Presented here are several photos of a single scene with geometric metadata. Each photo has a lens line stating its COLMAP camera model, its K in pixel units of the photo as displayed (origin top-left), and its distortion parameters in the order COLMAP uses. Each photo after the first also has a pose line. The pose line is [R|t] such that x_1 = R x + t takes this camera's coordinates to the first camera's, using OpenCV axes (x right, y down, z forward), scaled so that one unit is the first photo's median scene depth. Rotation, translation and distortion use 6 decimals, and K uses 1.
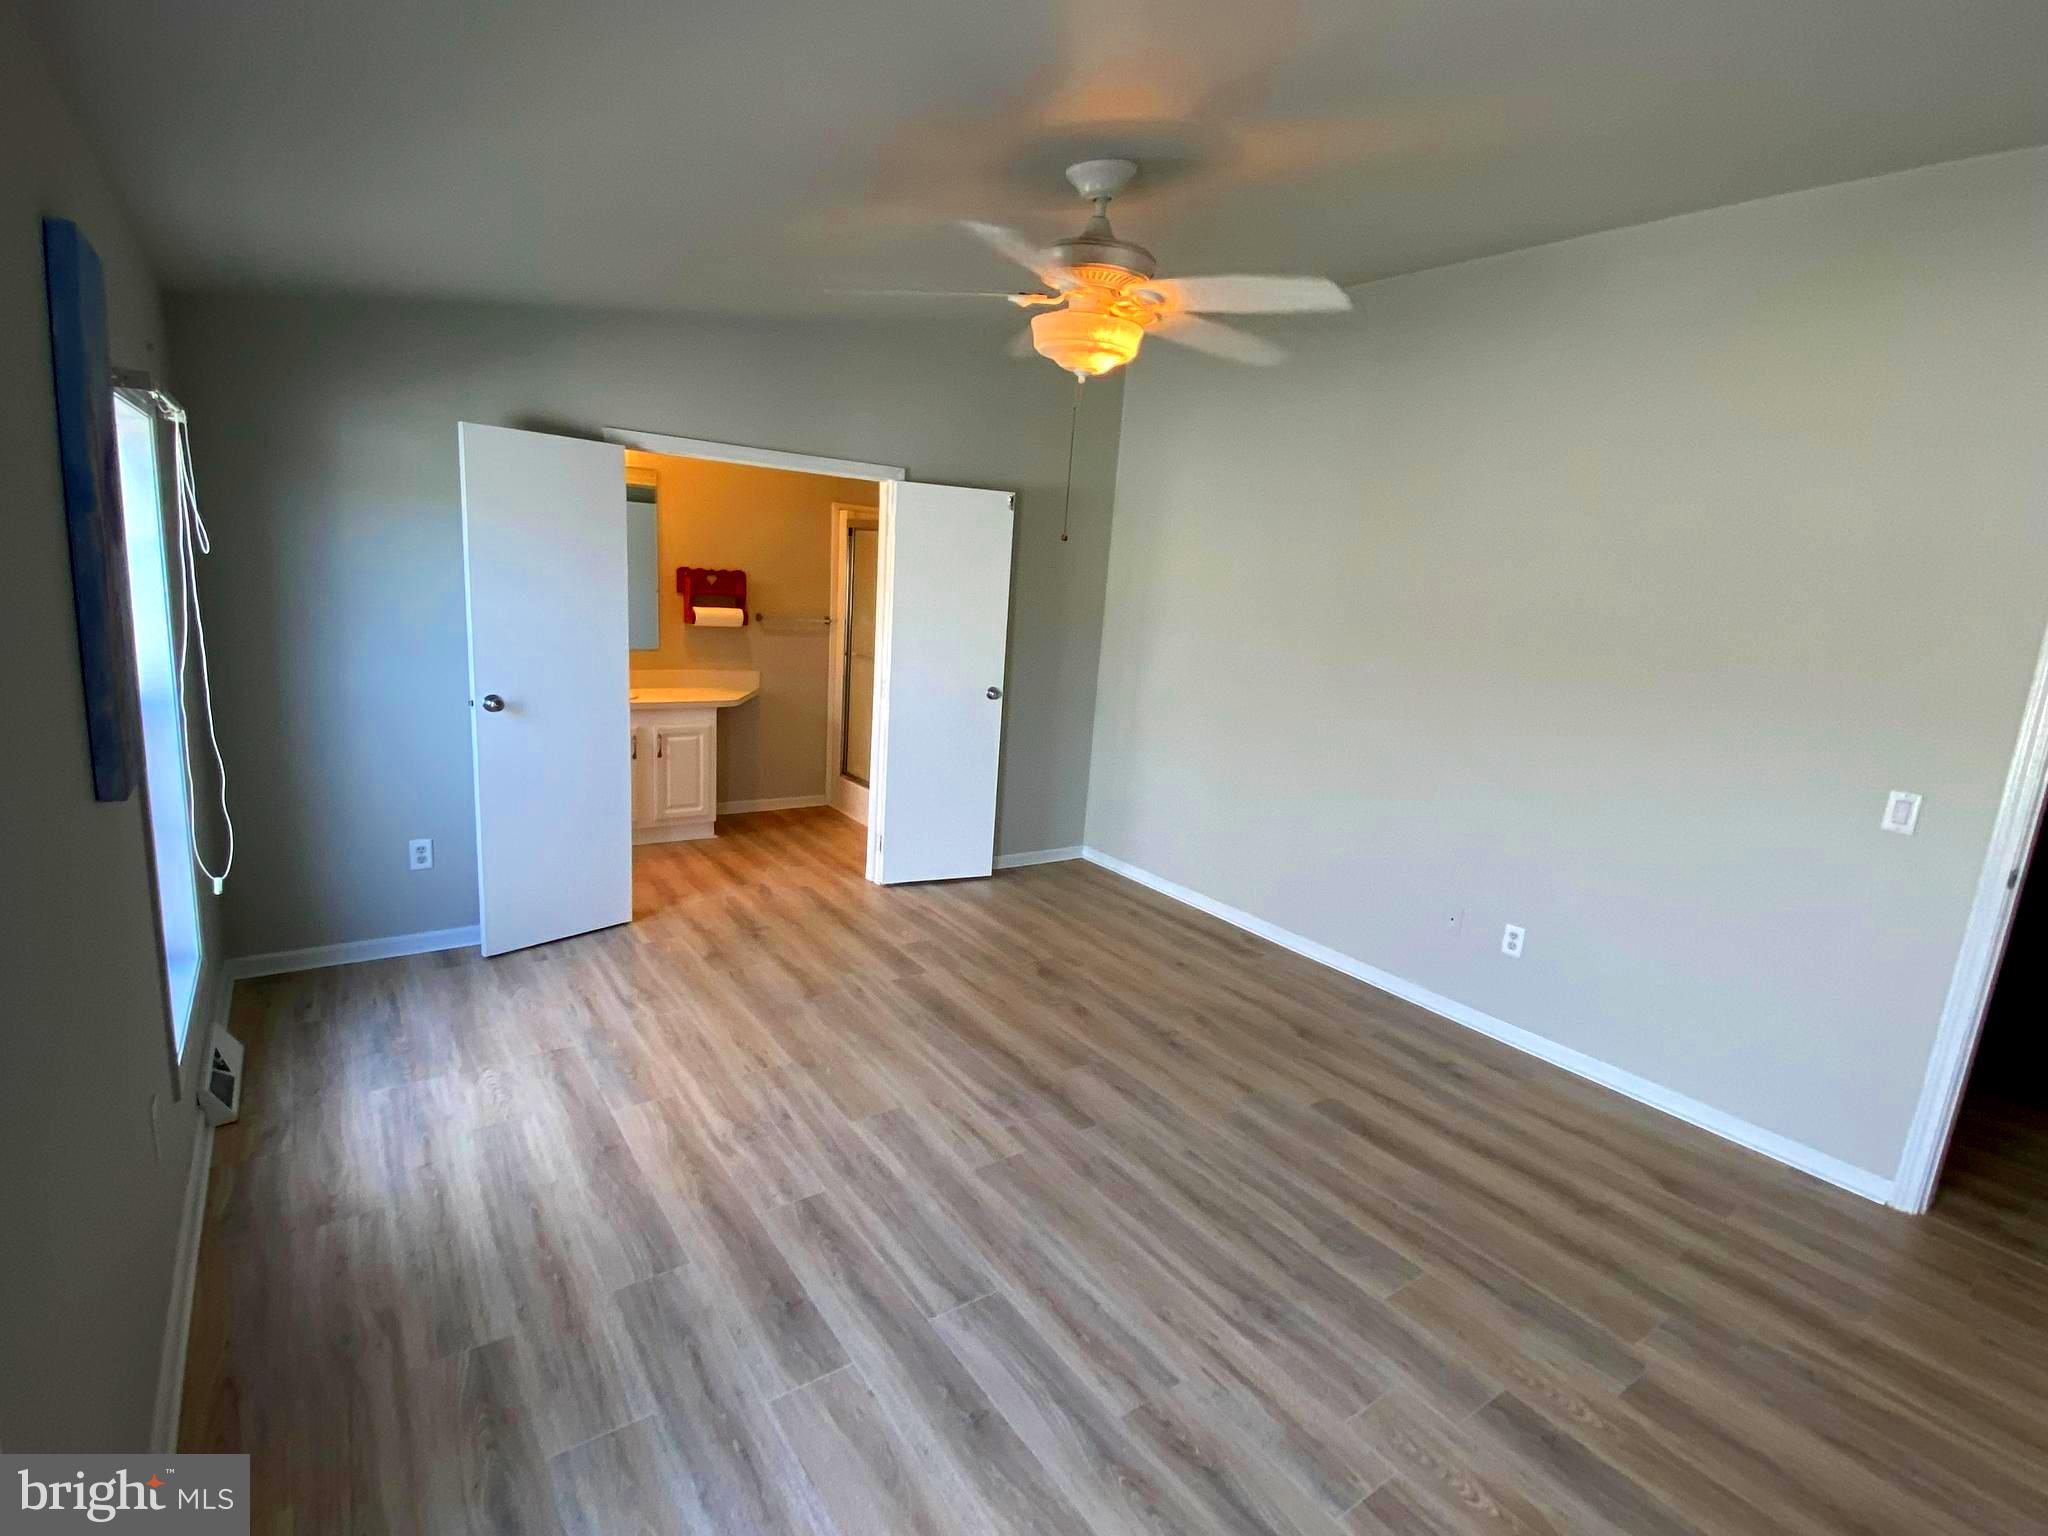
lens RADIAL K [[988.9, 0, 1013.2], [0, 988.9, 770.5], [0, 0, 1]] dist [0.045551, -0.001895]
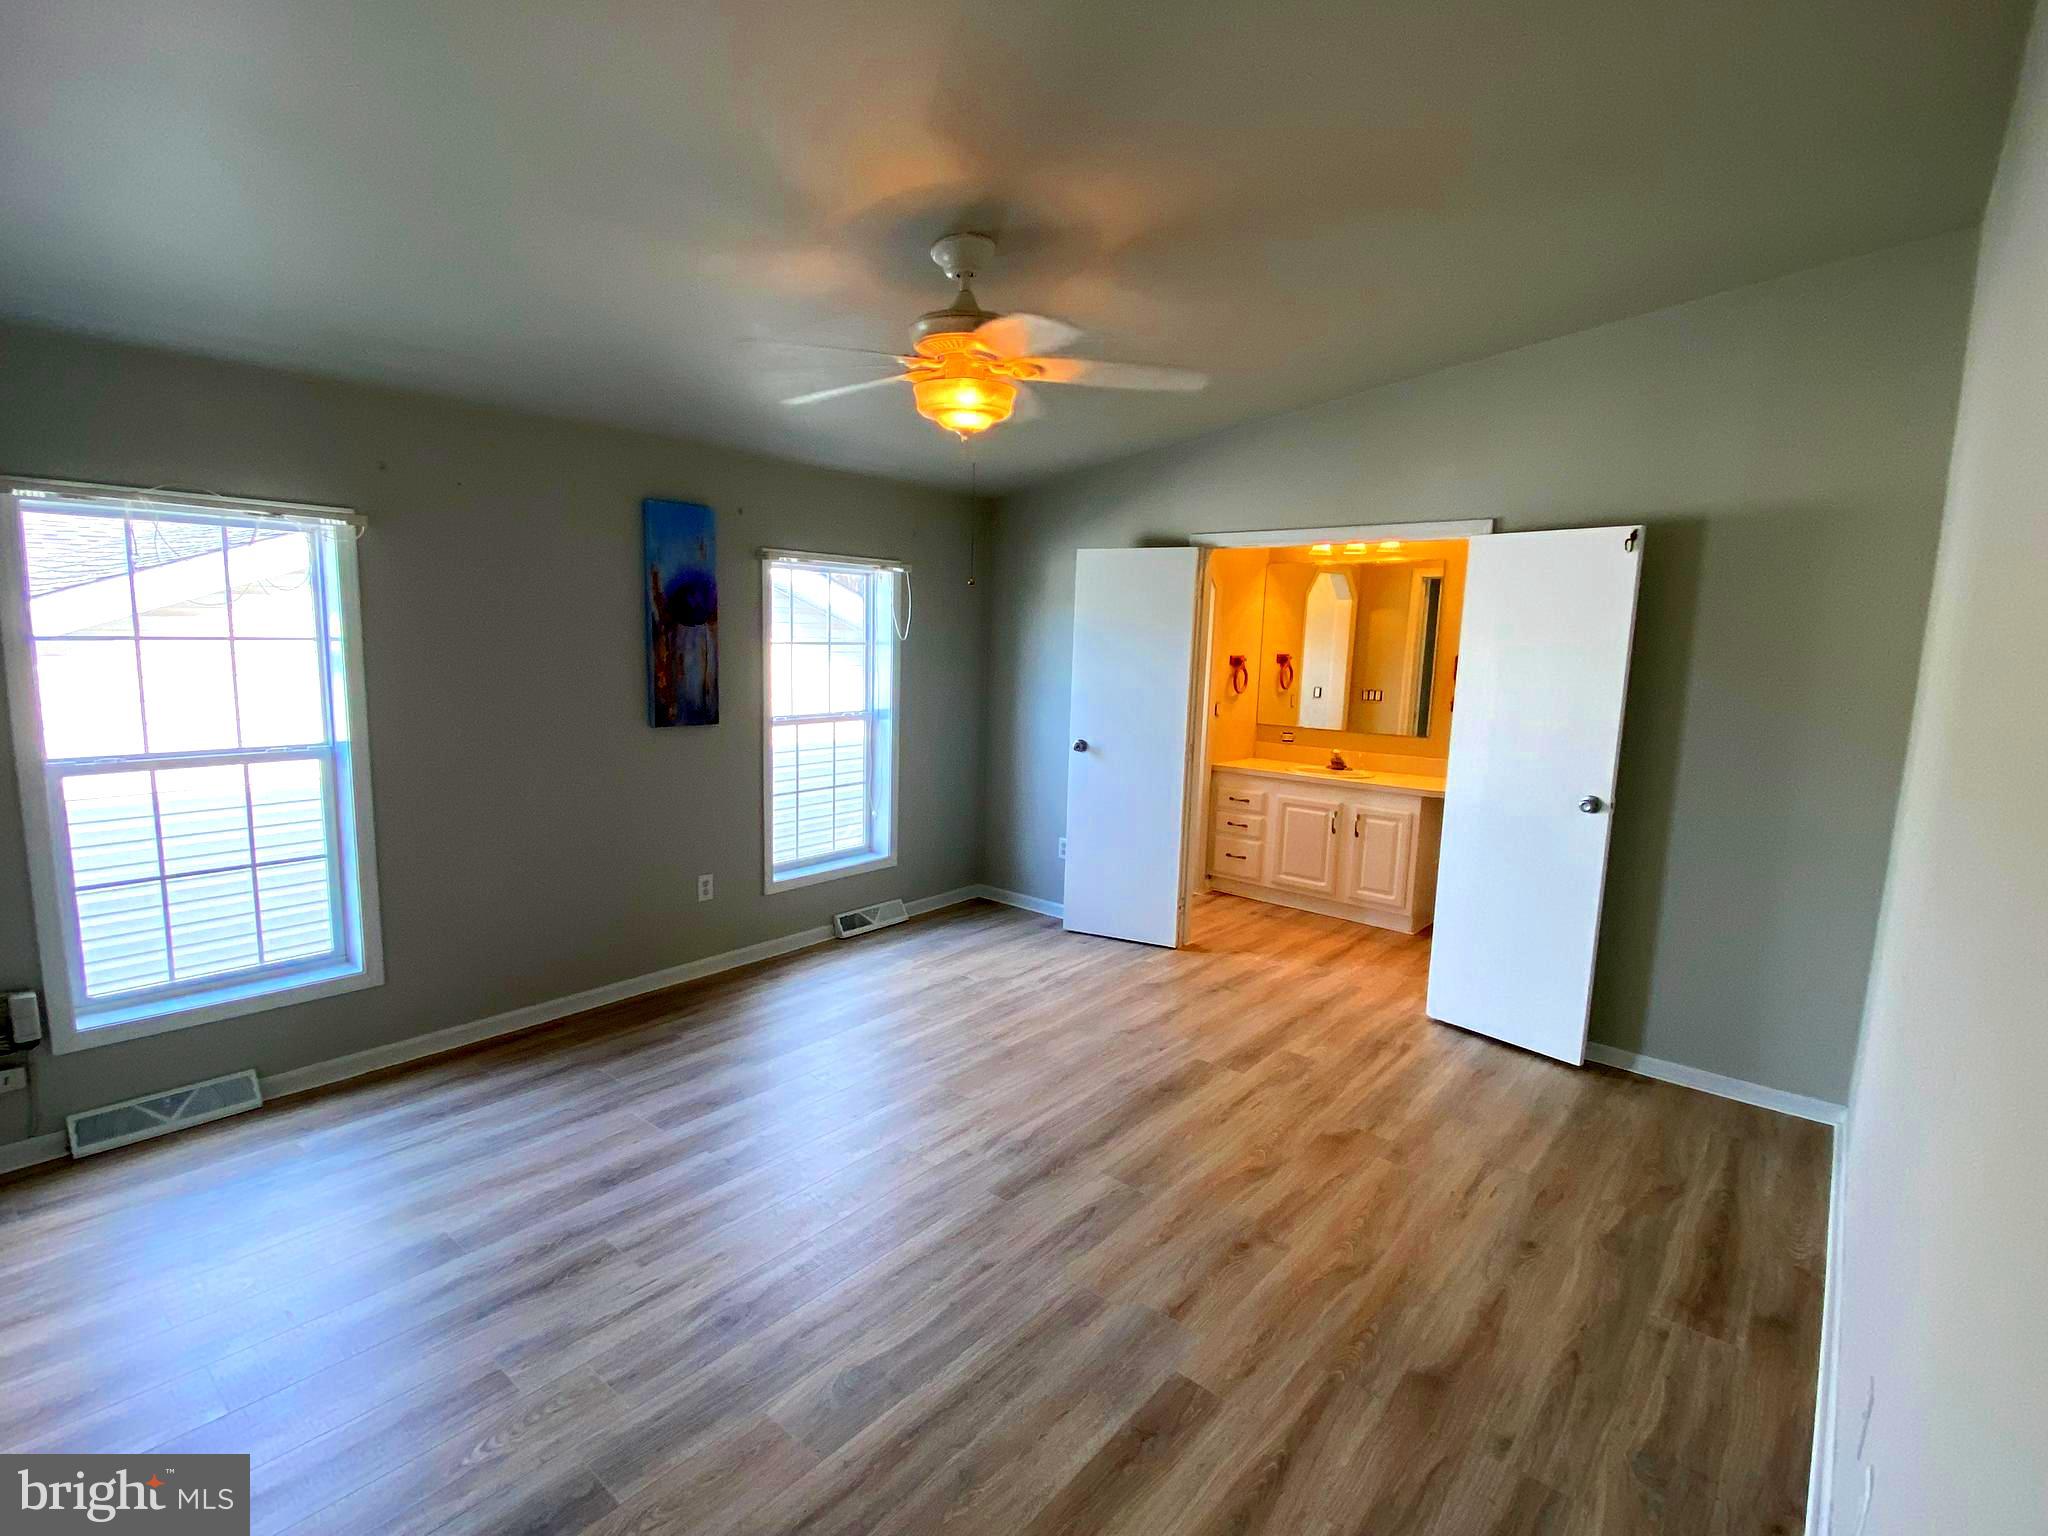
lens RADIAL K [[988.9, 0, 1012.2], [0, 988.9, 777.5], [0, 0, 1]] dist [0.045551, -0.001895]
pose [[0.245977, 0.085757, -0.965475, 0.741573], [-0.202167, 0.978710, 0.035426, -0.050984], [0.947958, 0.186474, 0.258077, 0.538584]]
